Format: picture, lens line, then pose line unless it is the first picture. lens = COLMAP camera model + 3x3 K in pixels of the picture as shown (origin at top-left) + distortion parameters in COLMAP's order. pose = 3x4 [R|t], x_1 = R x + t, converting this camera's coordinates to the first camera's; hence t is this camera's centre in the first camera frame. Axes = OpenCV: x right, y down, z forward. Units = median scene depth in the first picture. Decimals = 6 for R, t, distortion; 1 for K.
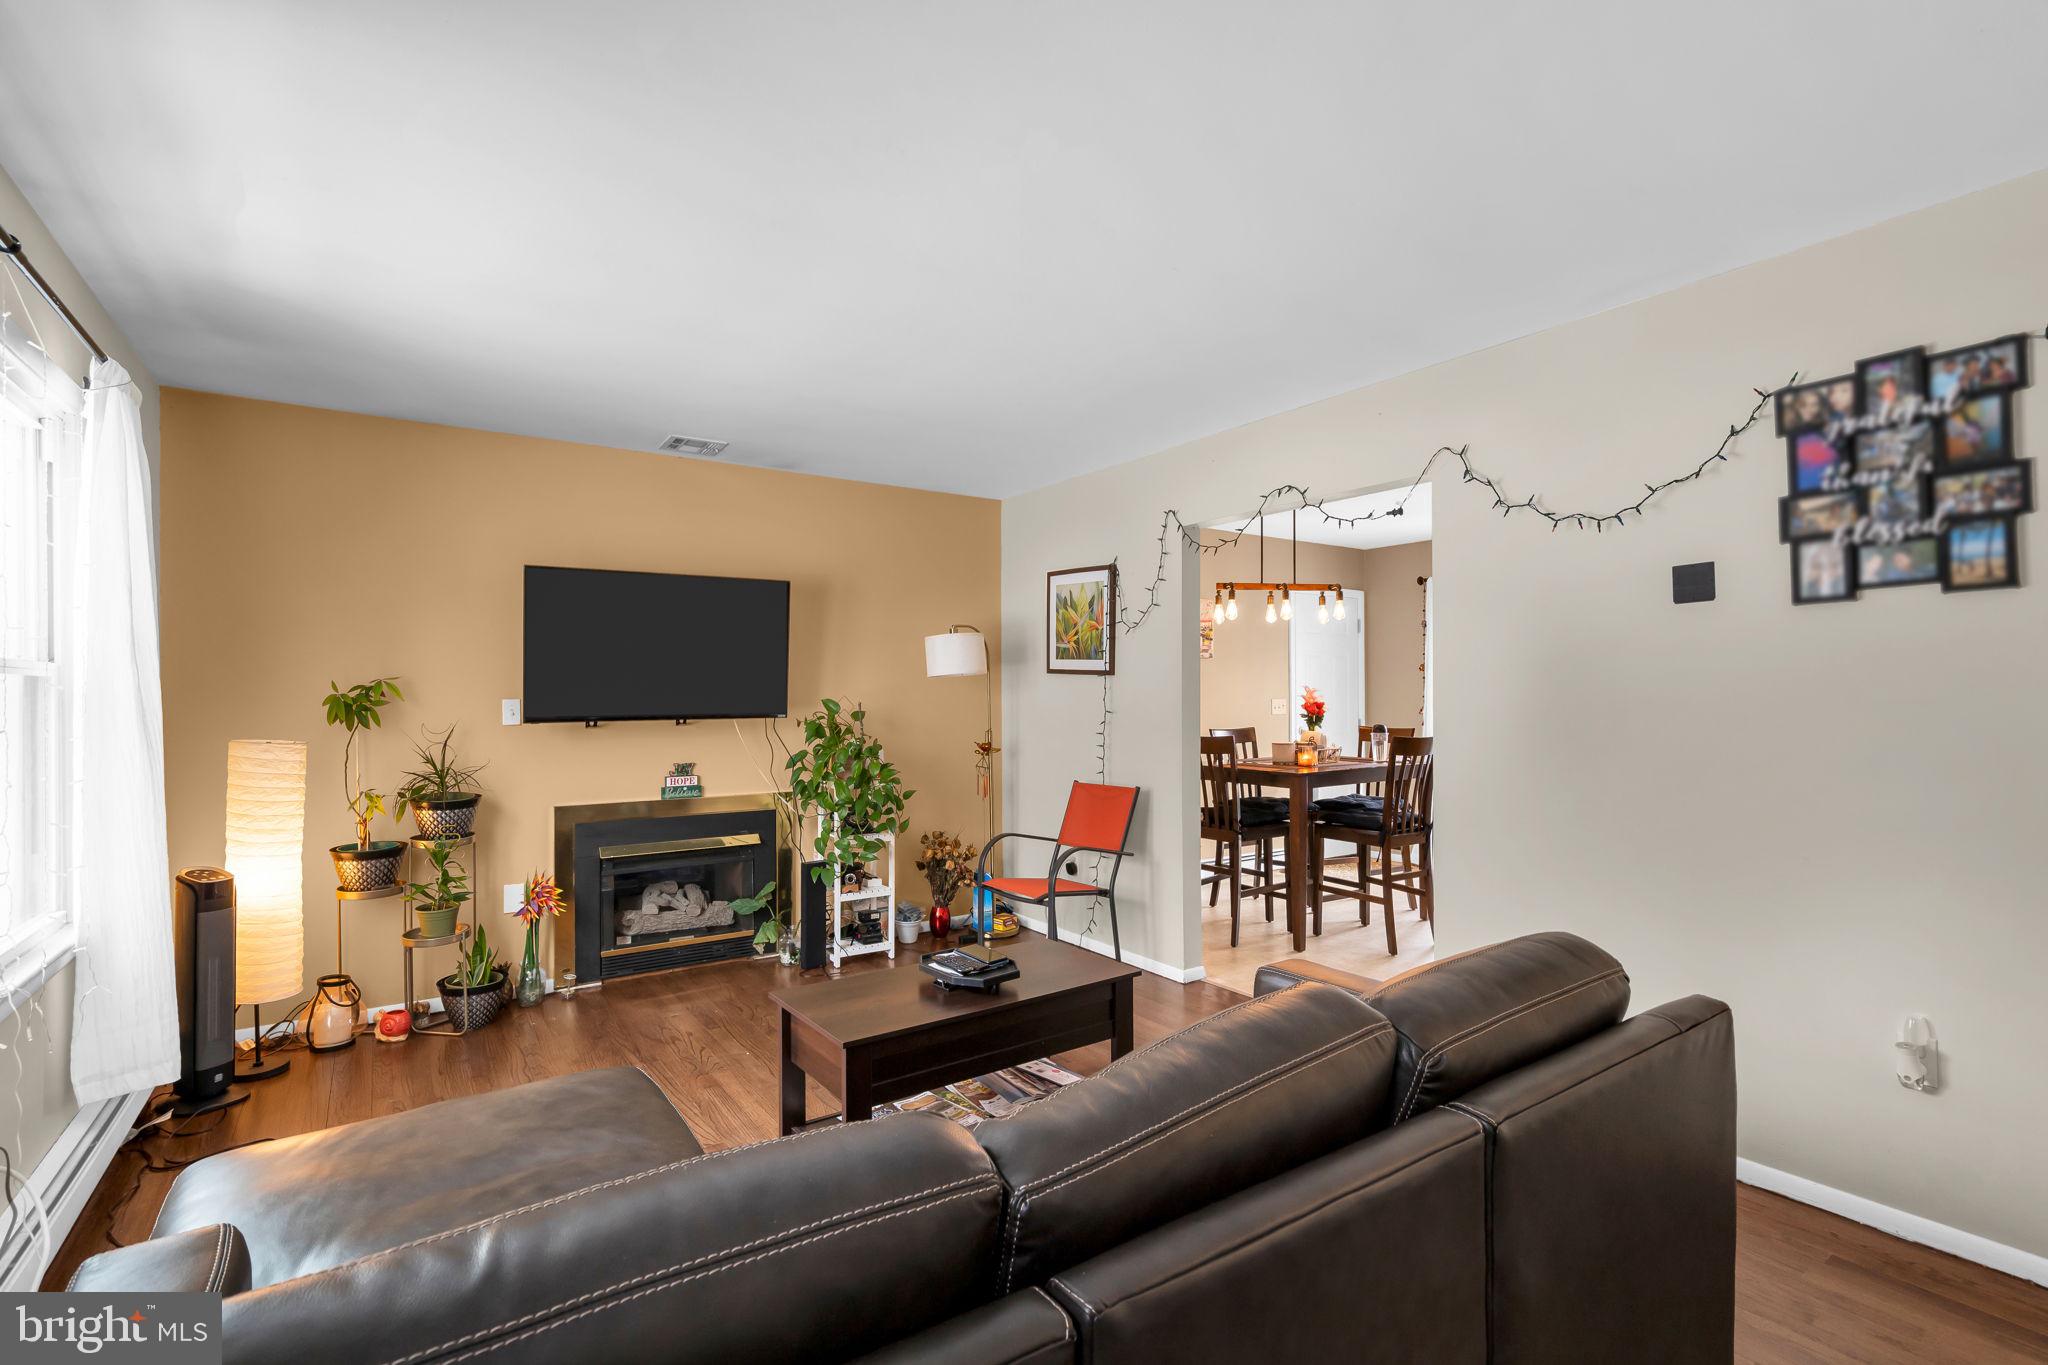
lens RADIAL K [[926.1, 0, 1026.0], [0, 926.1, 690.4], [0, 0, 1]] dist [-0.007166, 0.003261]
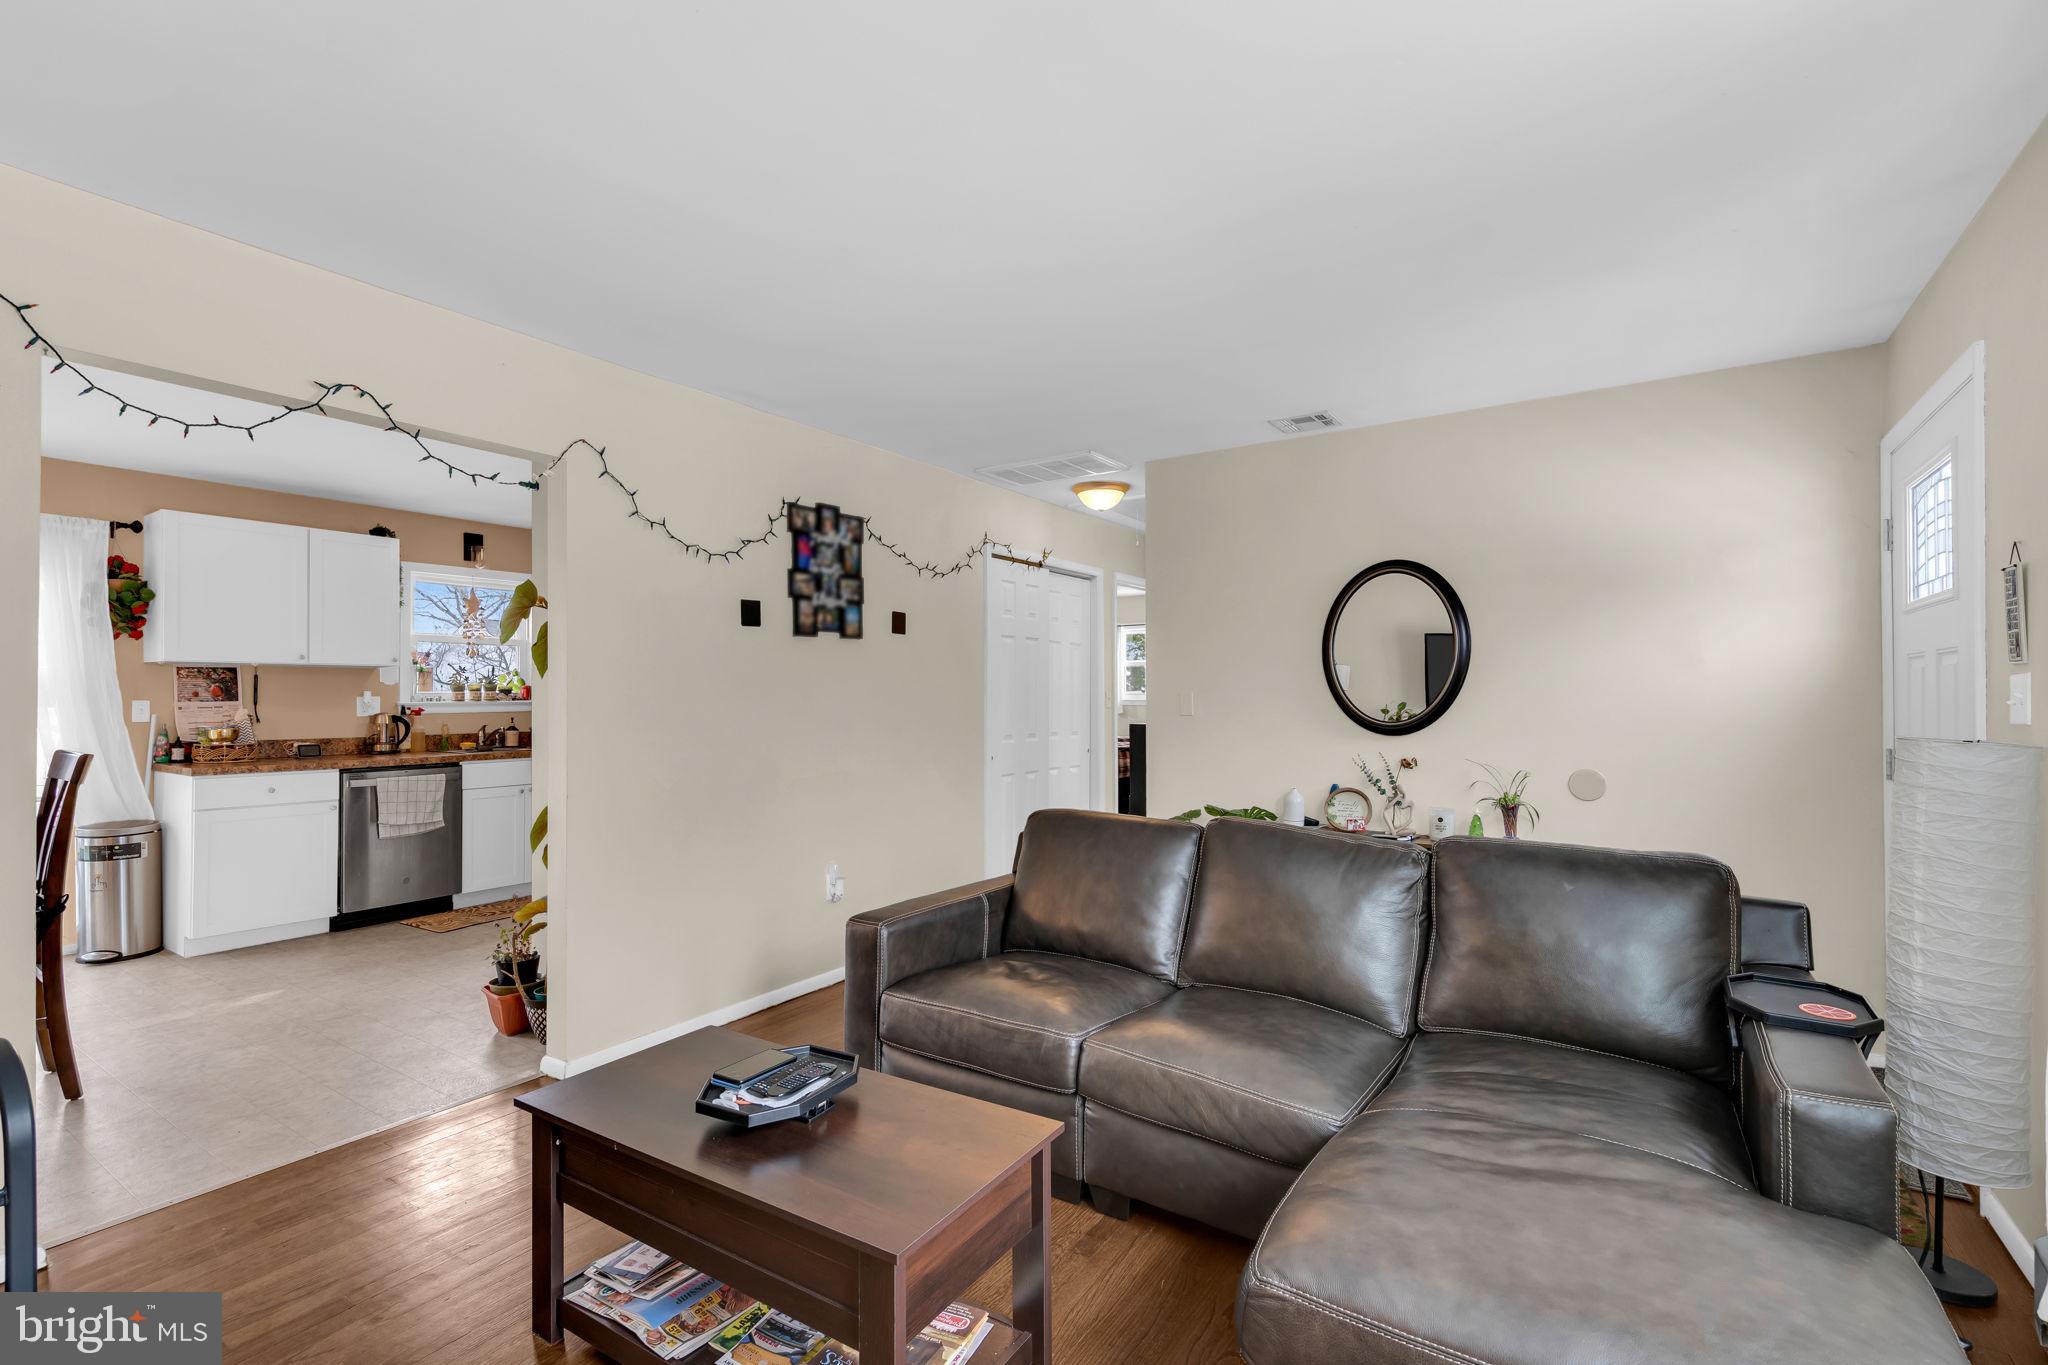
lens RADIAL K [[926.1, 0, 1055.0], [0, 926.1, 688.6], [0, 0, 1]] dist [-0.007166, 0.003261]
pose [[-0.390603, 0.014831, 0.920440, -0.544517], [-0.000015, 0.999870, -0.016117, 0.017588], [-0.920559, -0.006309, -0.390552, 0.763543]]
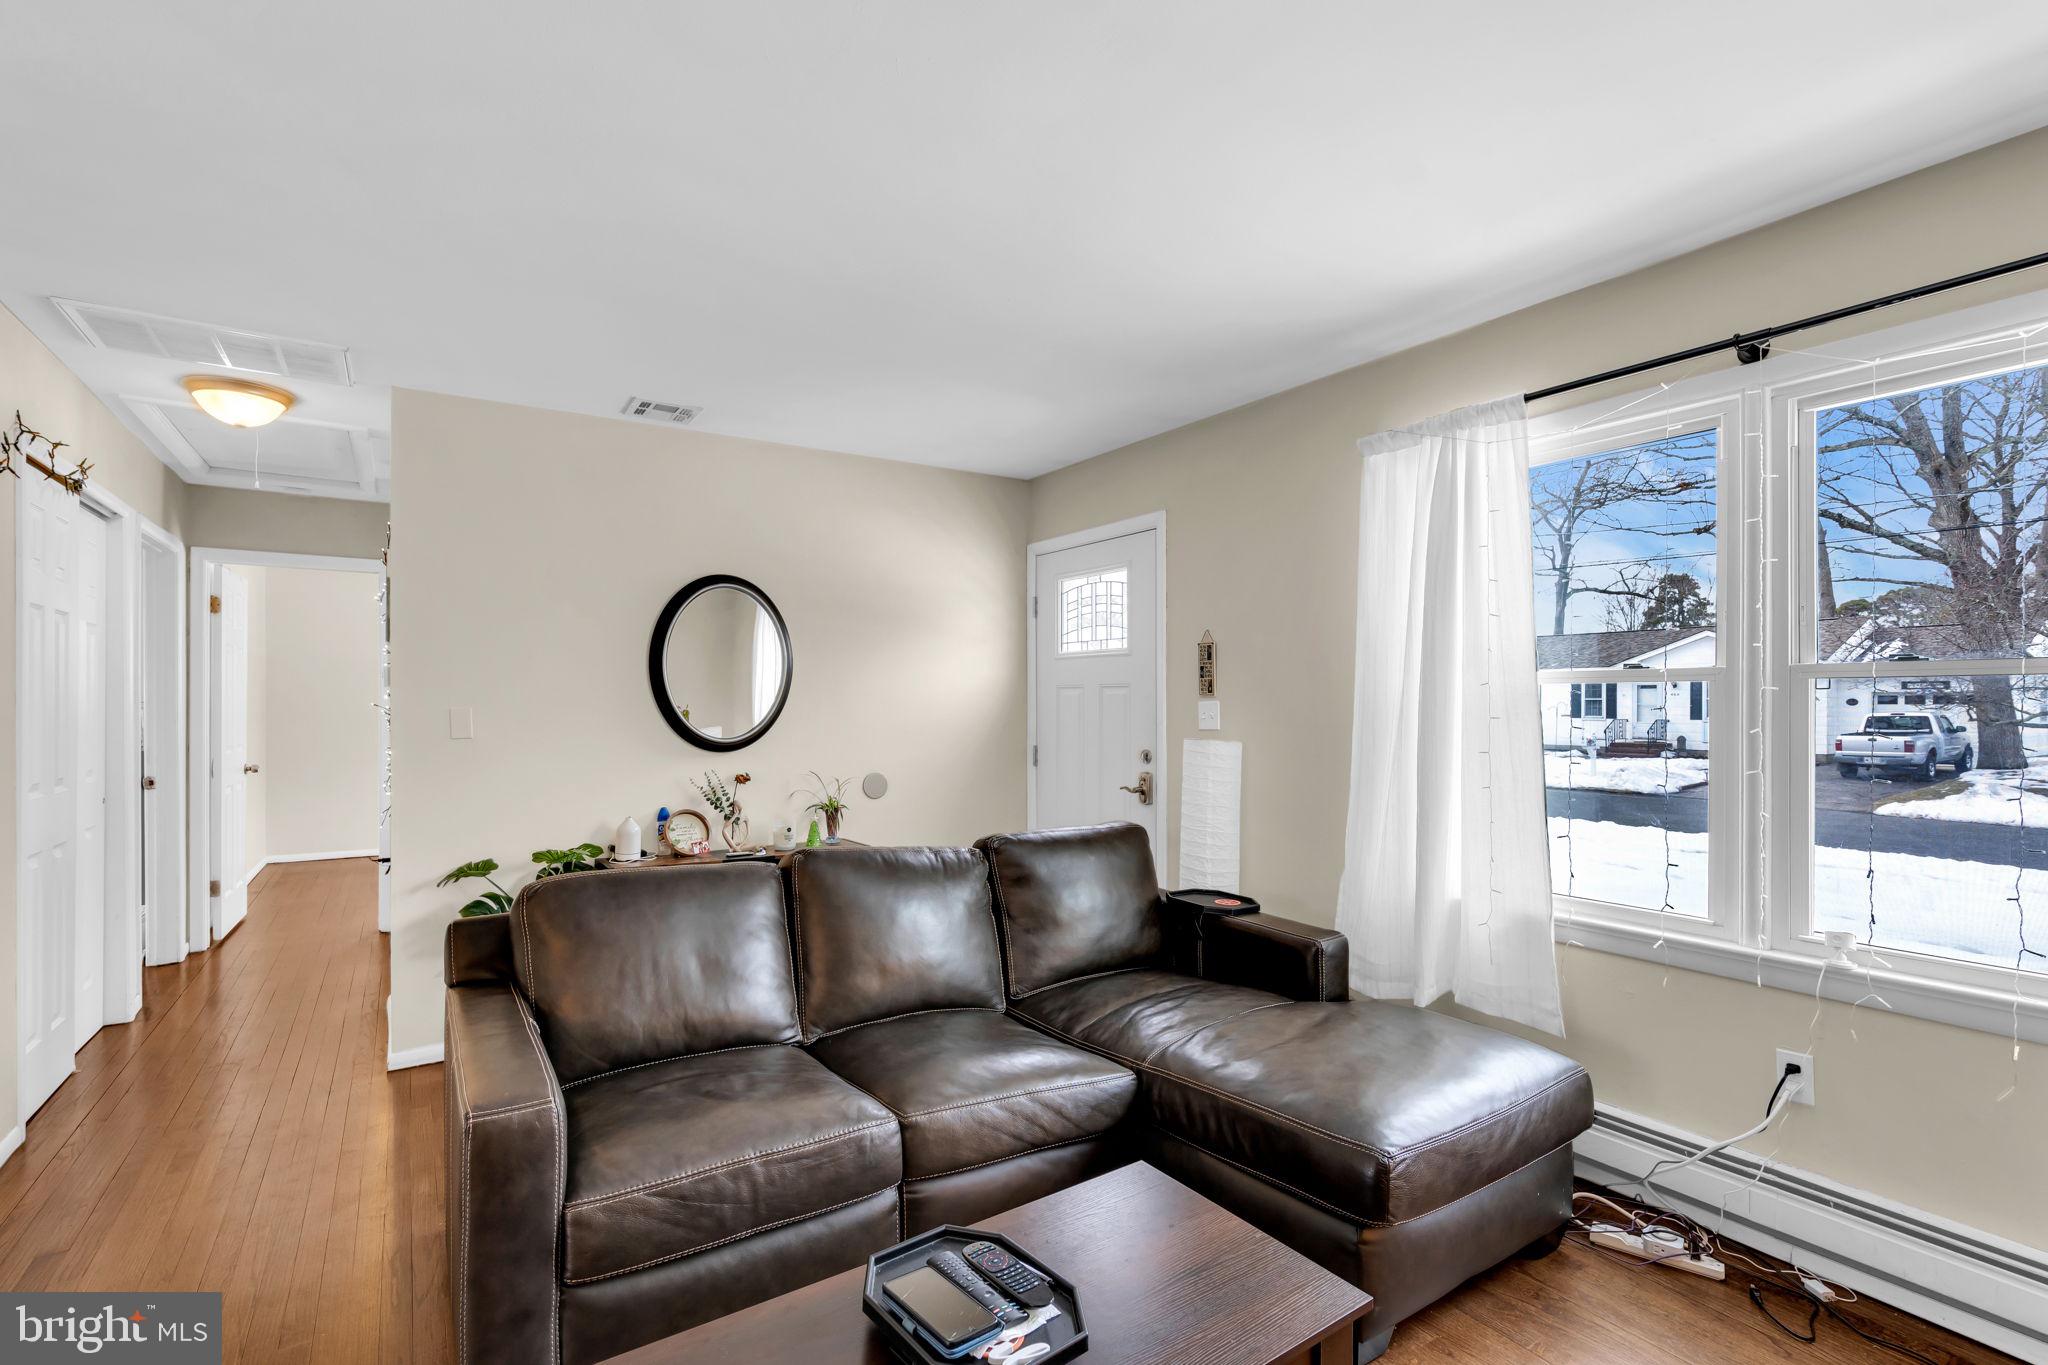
lens RADIAL K [[926.1, 0, 1020.6], [0, 926.1, 688.4], [0, 0, 1]] dist [-0.007166, 0.003261]
pose [[-0.999835, 0.003941, 0.017720, -0.128692], [0.003579, 0.999785, -0.020405, 0.006534], [-0.017797, -0.020338, -0.999635, 1.002833]]
